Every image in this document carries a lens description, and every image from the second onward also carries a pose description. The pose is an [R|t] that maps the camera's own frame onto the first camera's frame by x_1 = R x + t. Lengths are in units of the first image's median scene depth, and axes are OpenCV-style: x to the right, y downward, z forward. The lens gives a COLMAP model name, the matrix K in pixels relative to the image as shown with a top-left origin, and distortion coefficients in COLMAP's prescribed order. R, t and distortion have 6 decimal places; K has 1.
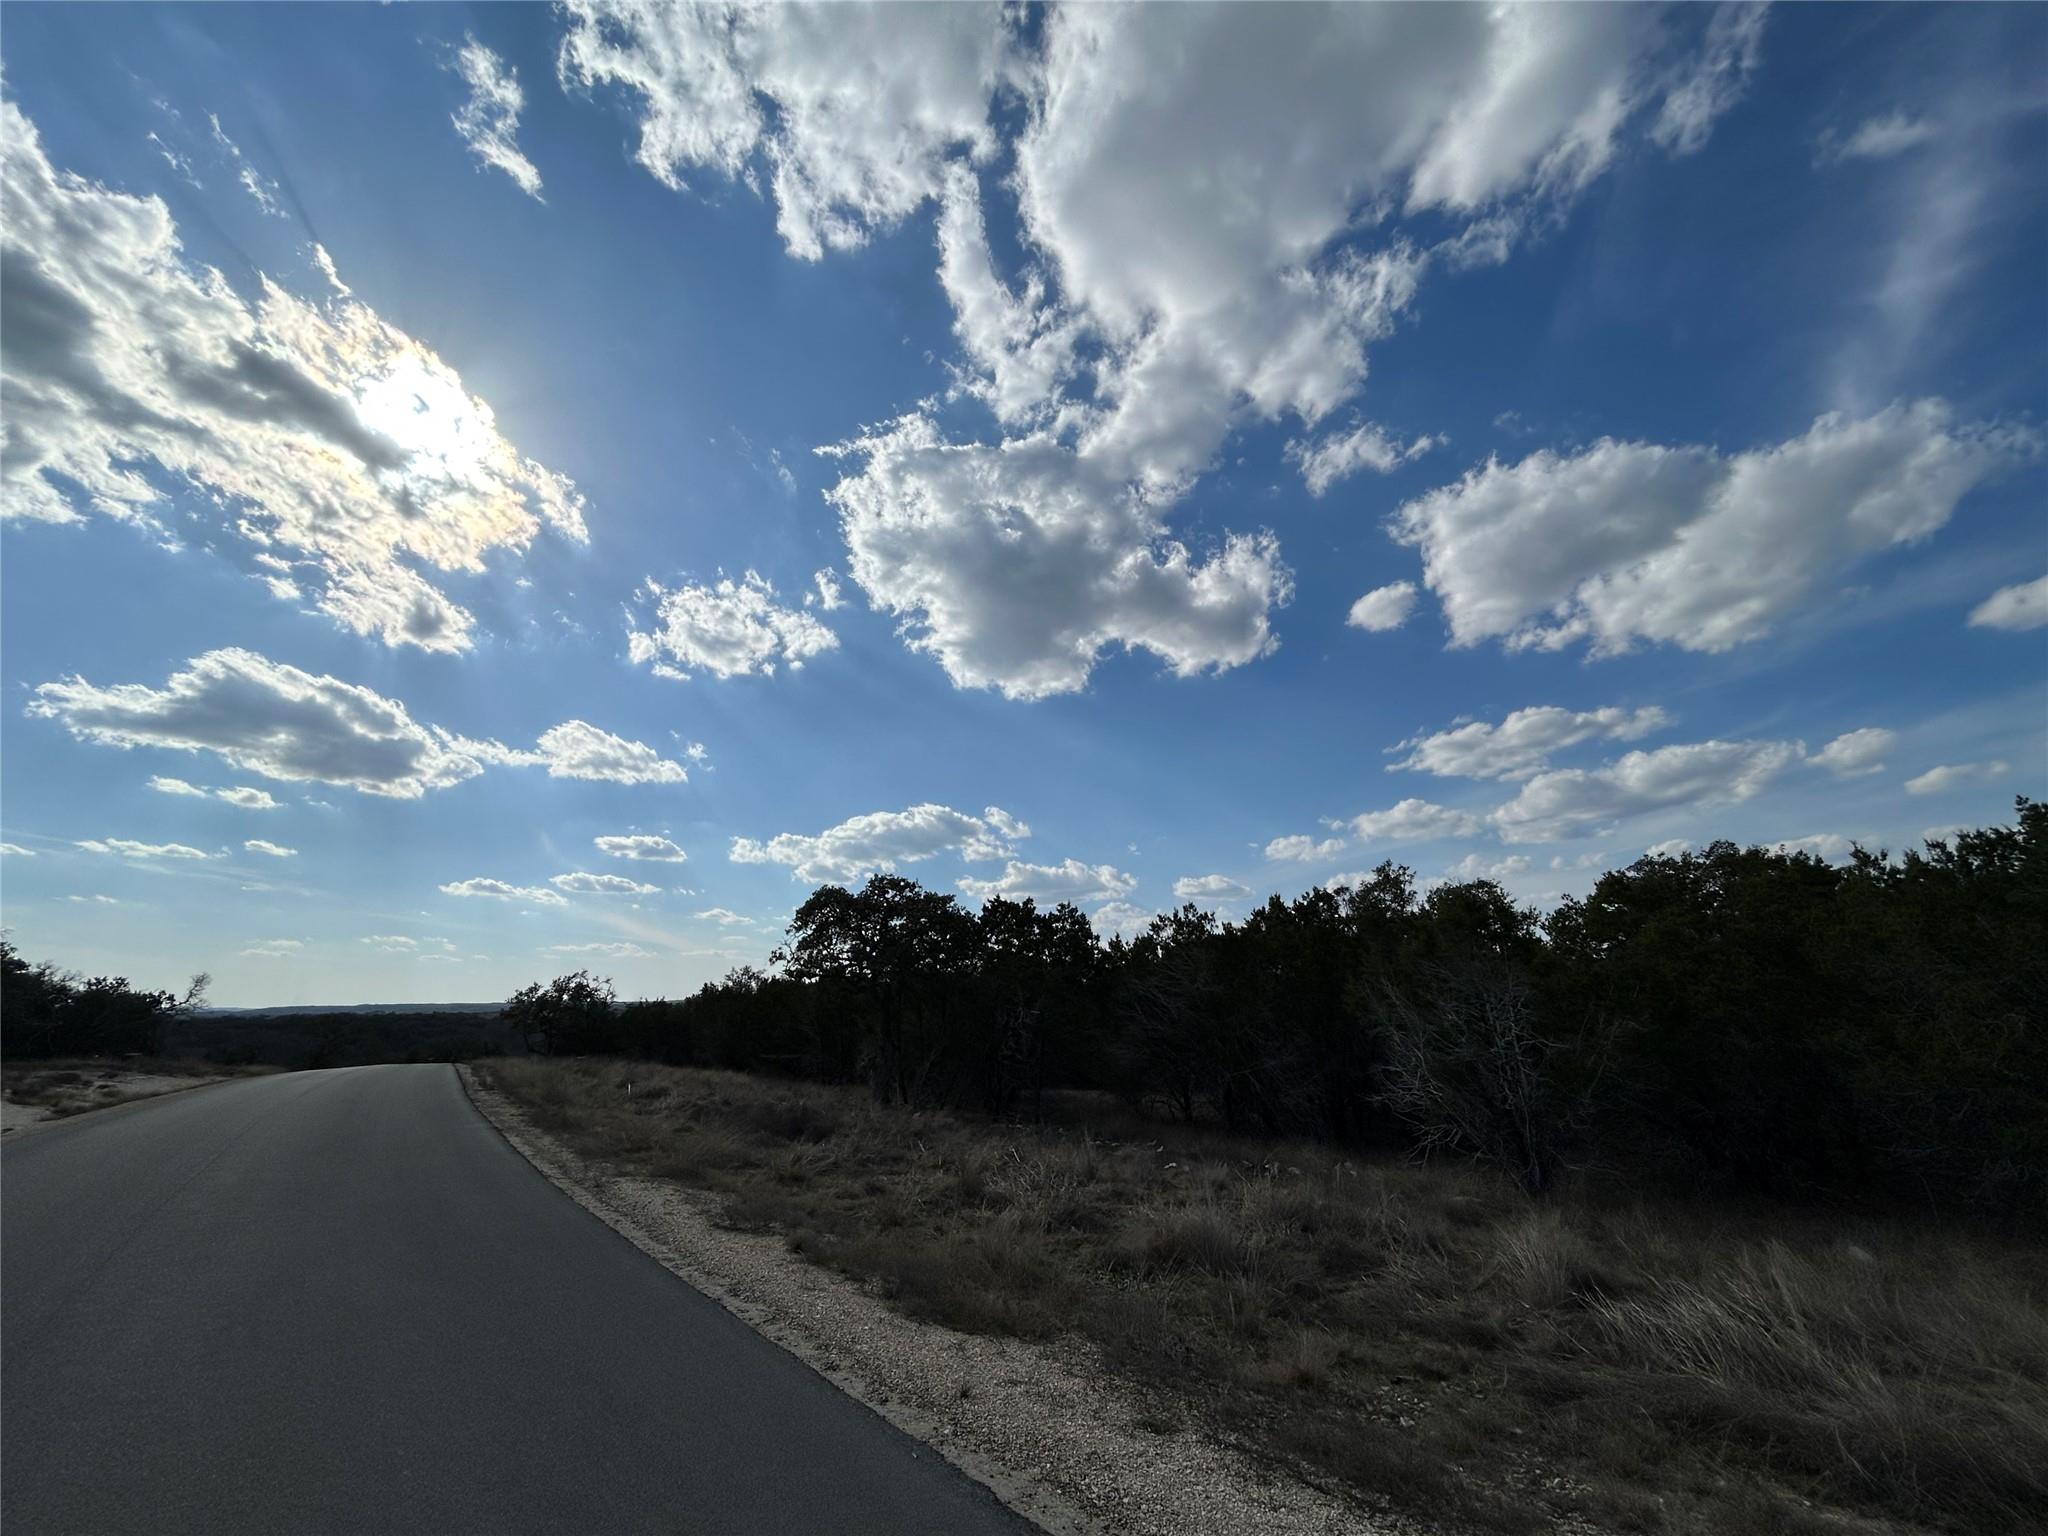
lens RADIAL K [[823.9, 0, 1013.4], [0, 823.9, 766.1], [0, 0, 1]] dist [0.001237, -0.000099]
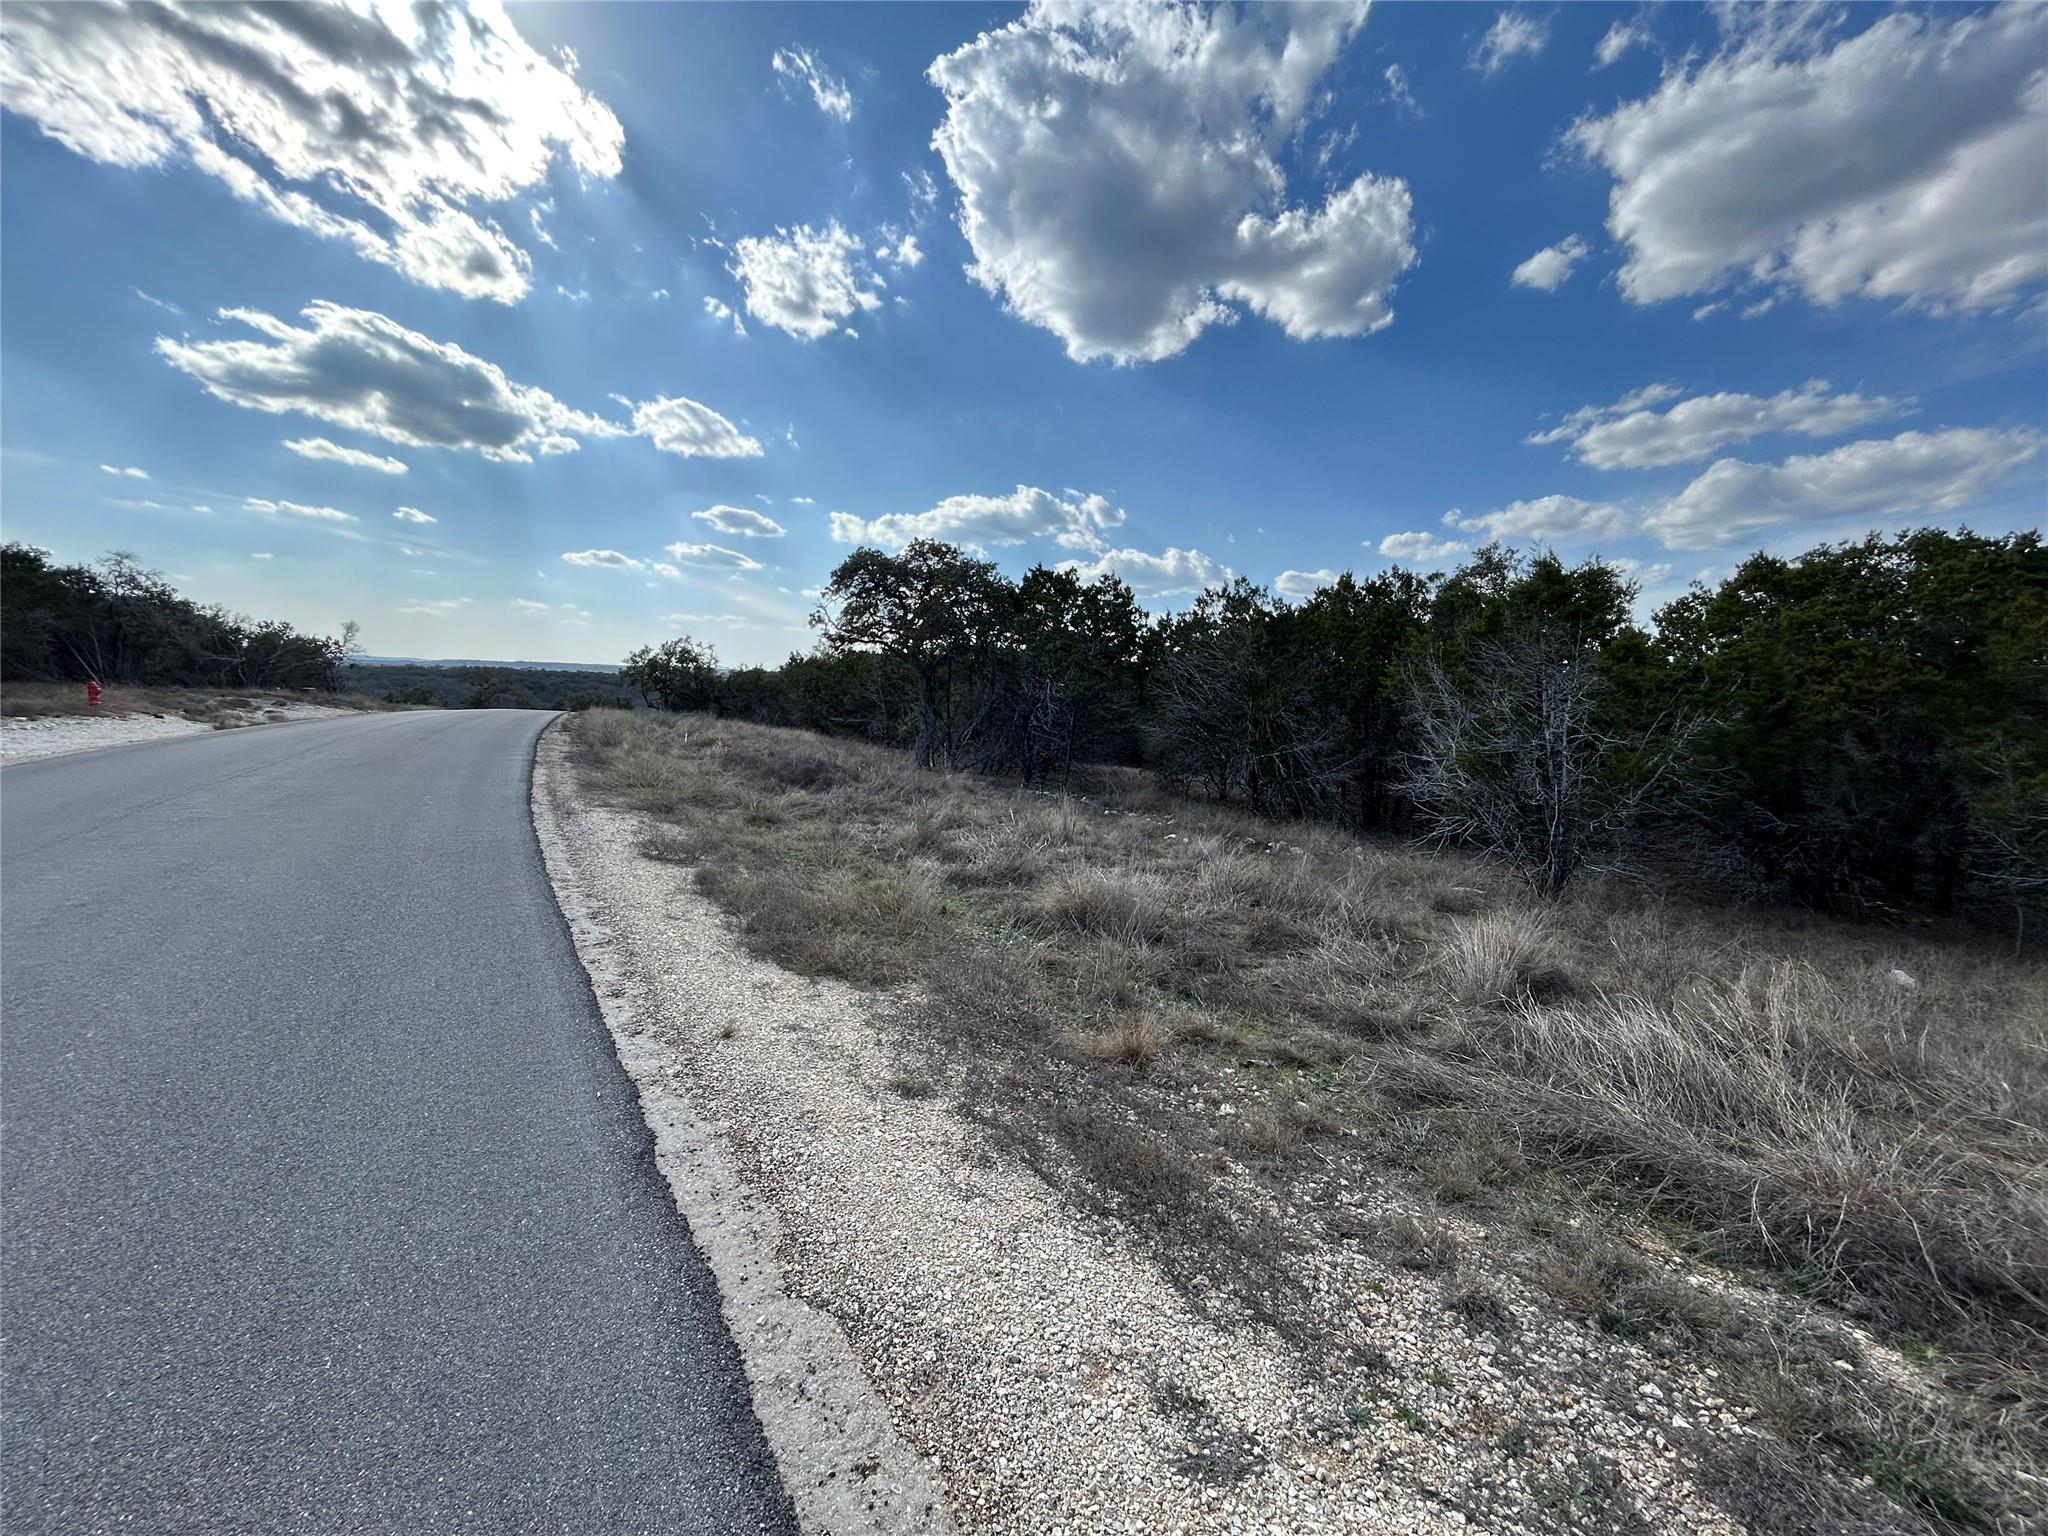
lens RADIAL K [[823.9, 0, 1013.4], [0, 823.9, 766.1], [0, 0, 1]] dist [0.001237, -0.000099]
pose [[0.992767, 0.061625, -0.103031, 0.084804], [-0.019628, 0.929969, 0.367113, 0.039981], [0.118439, -0.362435, 0.924453, 0.081398]]
